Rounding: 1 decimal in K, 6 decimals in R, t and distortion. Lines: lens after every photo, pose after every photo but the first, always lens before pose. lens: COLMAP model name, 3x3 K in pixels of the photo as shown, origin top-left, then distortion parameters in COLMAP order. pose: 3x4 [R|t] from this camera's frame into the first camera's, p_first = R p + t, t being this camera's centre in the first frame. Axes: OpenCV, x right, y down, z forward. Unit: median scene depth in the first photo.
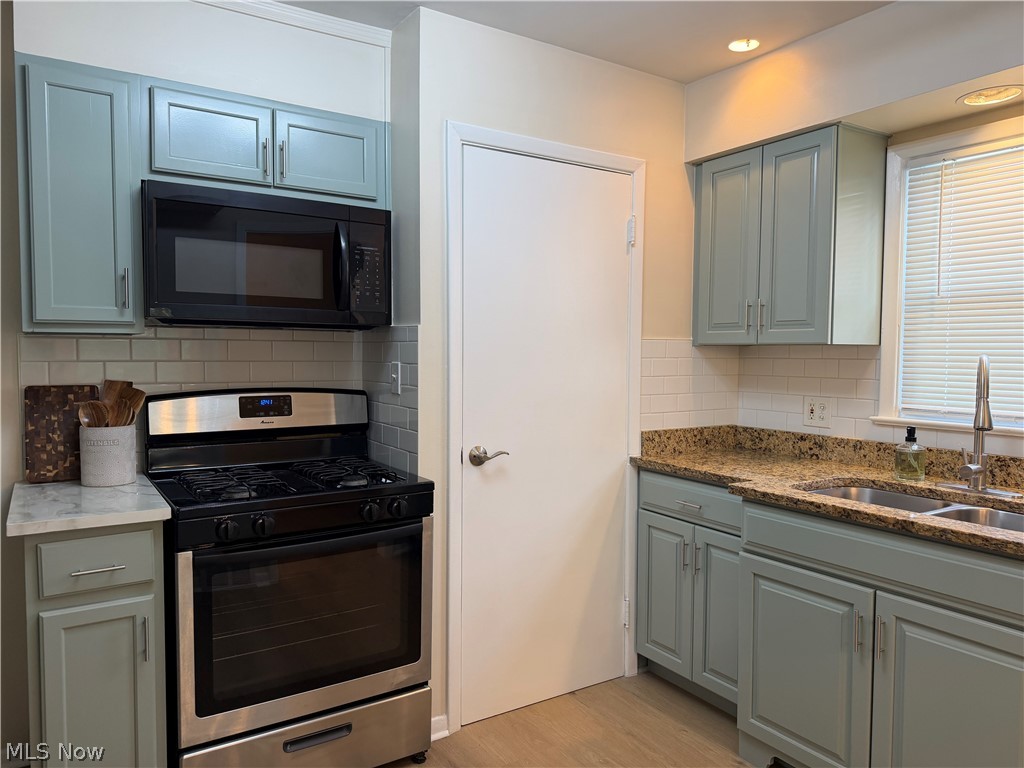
lens RADIAL K [[730.5, 0, 513.3], [0, 730.5, 387.2], [0, 0, 1]] dist [0.091628, -0.103461]
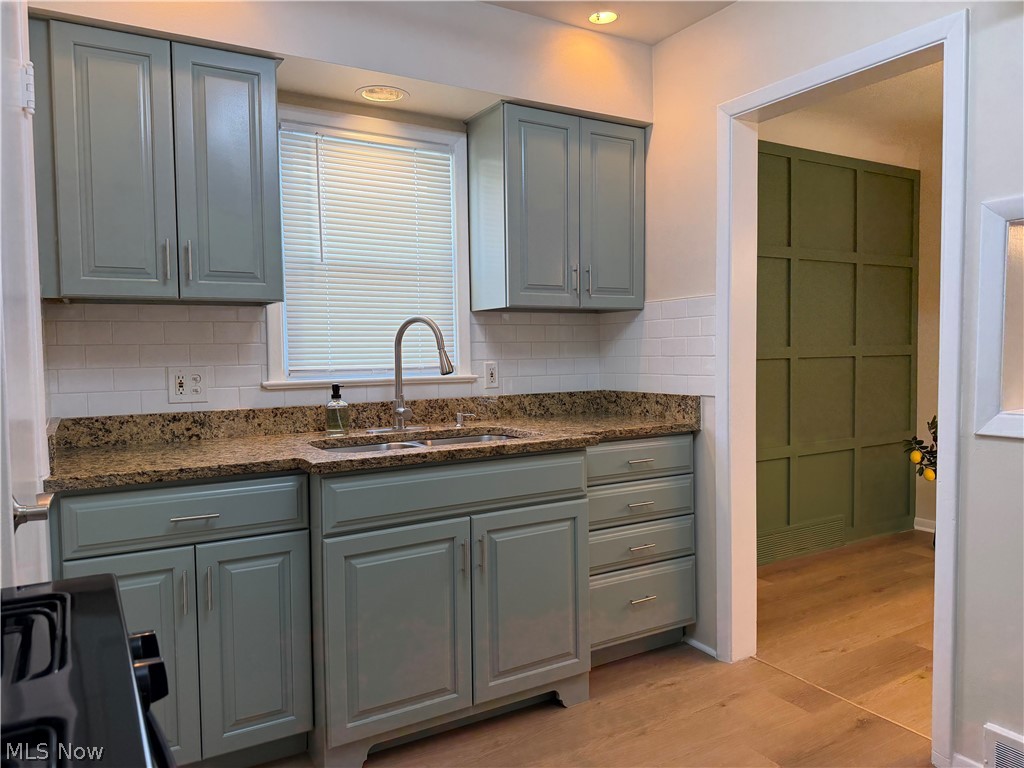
lens RADIAL K [[730.5, 0, 515.8], [0, 730.5, 383.5], [0, 0, 1]] dist [0.091628, -0.103461]
pose [[0.044235, -0.056310, 0.997433, -0.495687], [0.067455, 0.996300, 0.053255, 0.014081], [-0.996741, 0.064926, 0.047870, 0.703594]]
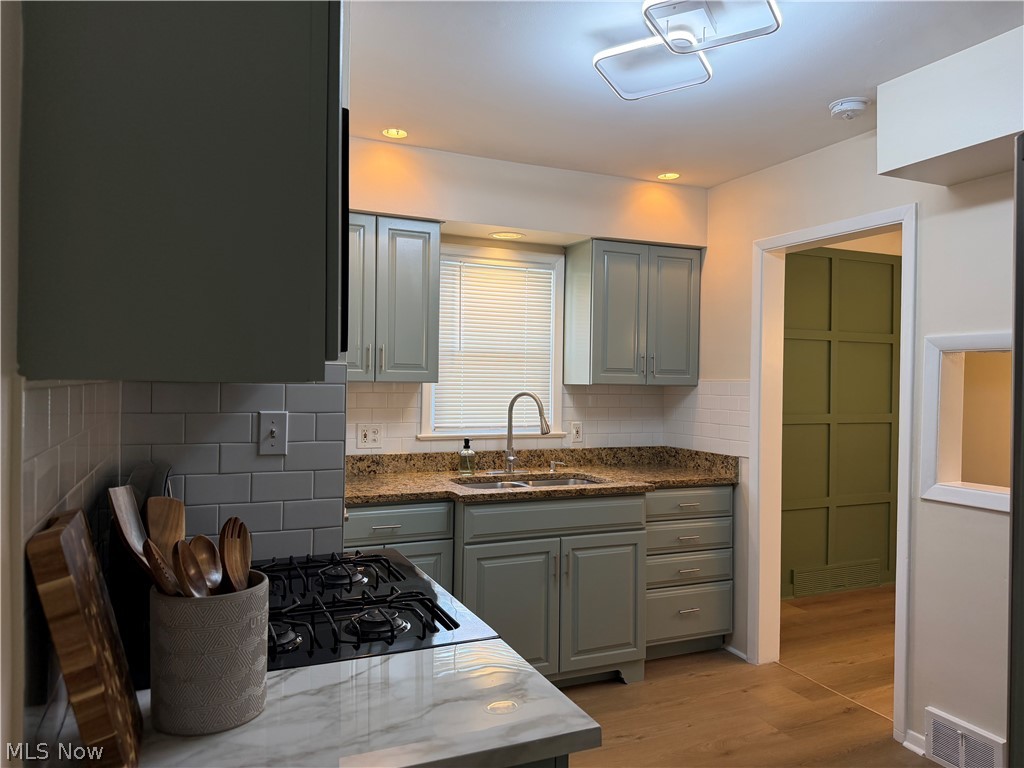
lens RADIAL K [[730.5, 0, 506.0], [0, 730.5, 378.8], [0, 0, 1]] dist [0.091628, -0.103461]
pose [[0.172466, -0.004270, 0.985006, -0.901441], [0.040043, 0.999194, -0.002680, -0.059470], [-0.984201, 0.039905, 0.172498, 0.672966]]
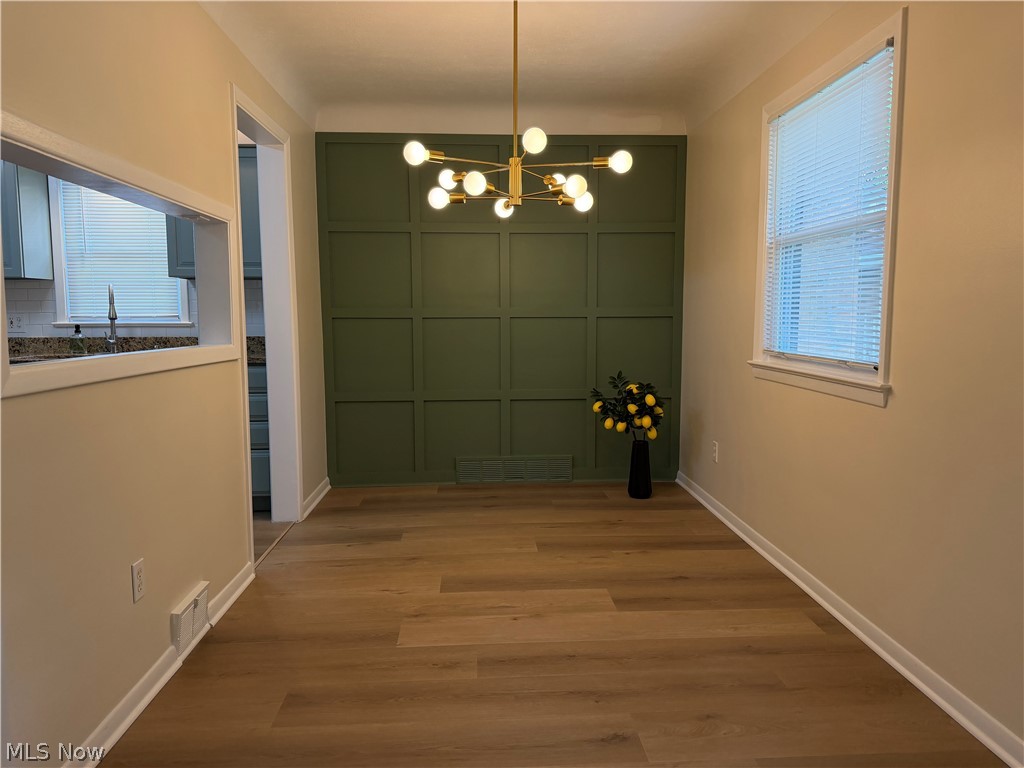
lens RADIAL K [[730.5, 0, 508.7], [0, 730.5, 384.3], [0, 0, 1]] dist [0.091628, -0.103461]
pose [[0.518788, -0.089551, 0.850200, -0.474336], [0.053904, 0.995946, 0.072010, 0.125191], [-0.853202, 0.008471, 0.521512, -0.840966]]
